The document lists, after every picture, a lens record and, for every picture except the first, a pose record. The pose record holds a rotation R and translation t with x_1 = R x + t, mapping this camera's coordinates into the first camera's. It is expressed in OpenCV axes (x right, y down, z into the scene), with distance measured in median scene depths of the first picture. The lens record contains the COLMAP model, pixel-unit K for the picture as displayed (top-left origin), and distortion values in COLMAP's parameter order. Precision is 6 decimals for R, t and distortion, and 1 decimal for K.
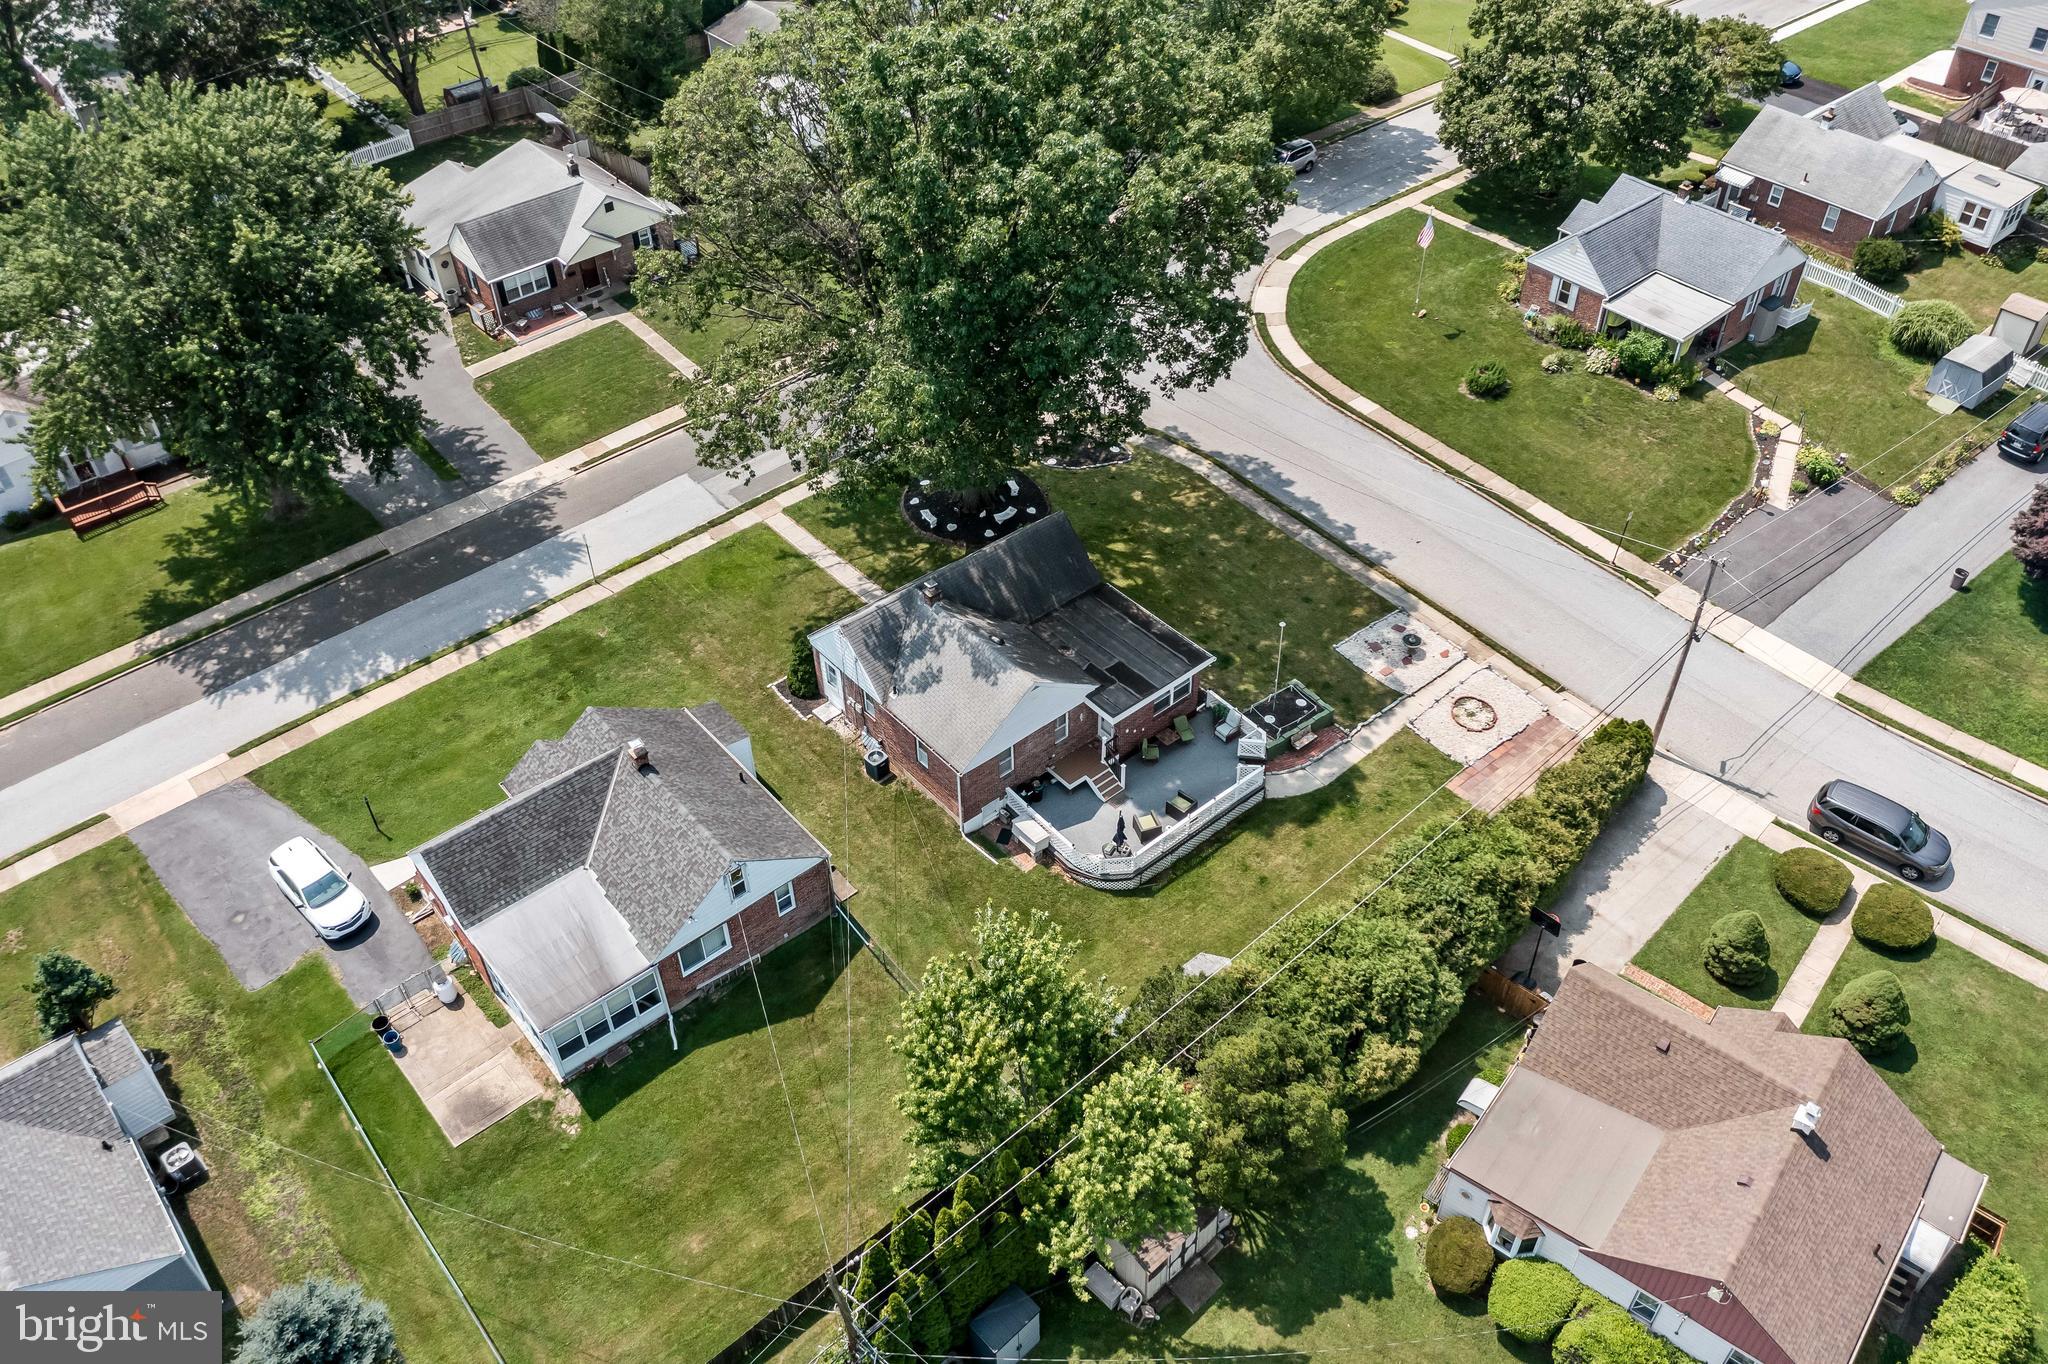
lens RADIAL K [[1595.1, 0, 1022.8], [0, 1595.1, 682.5], [0, 0, 1]] dist [0.005025, -0.008062]
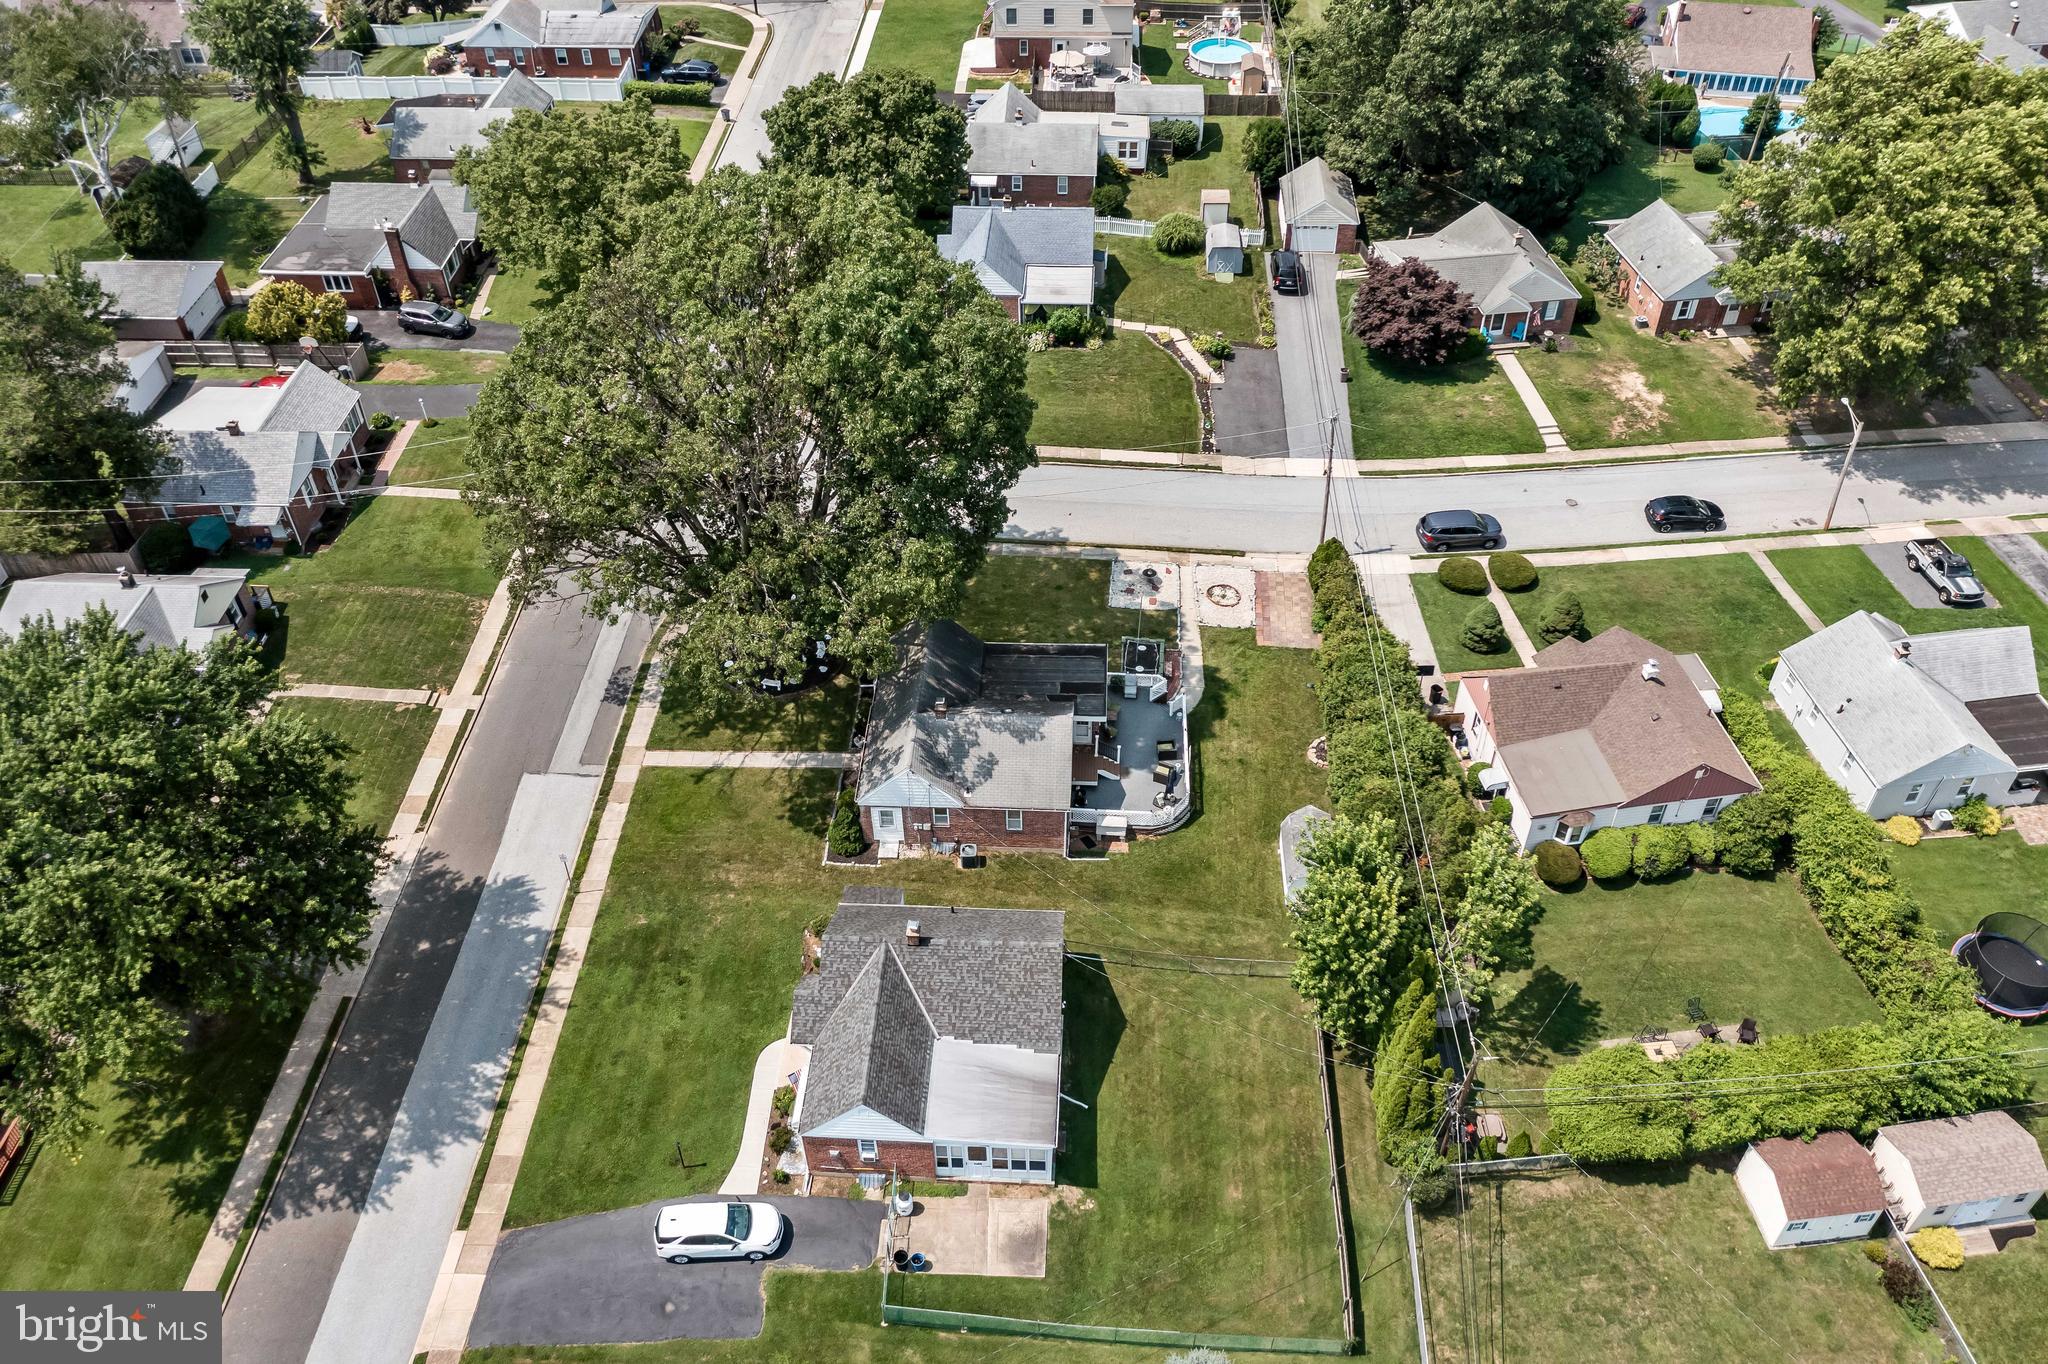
lens RADIAL K [[1595.1, 0, 1023.6], [0, 1595.1, 680.3], [0, 0, 1]] dist [0.005025, -0.008062]
pose [[0.683048, -0.490552, 0.541113, -0.567060], [0.497871, 0.854795, 0.146460, -0.189430], [-0.534387, 0.169365, 0.828098, -0.025770]]
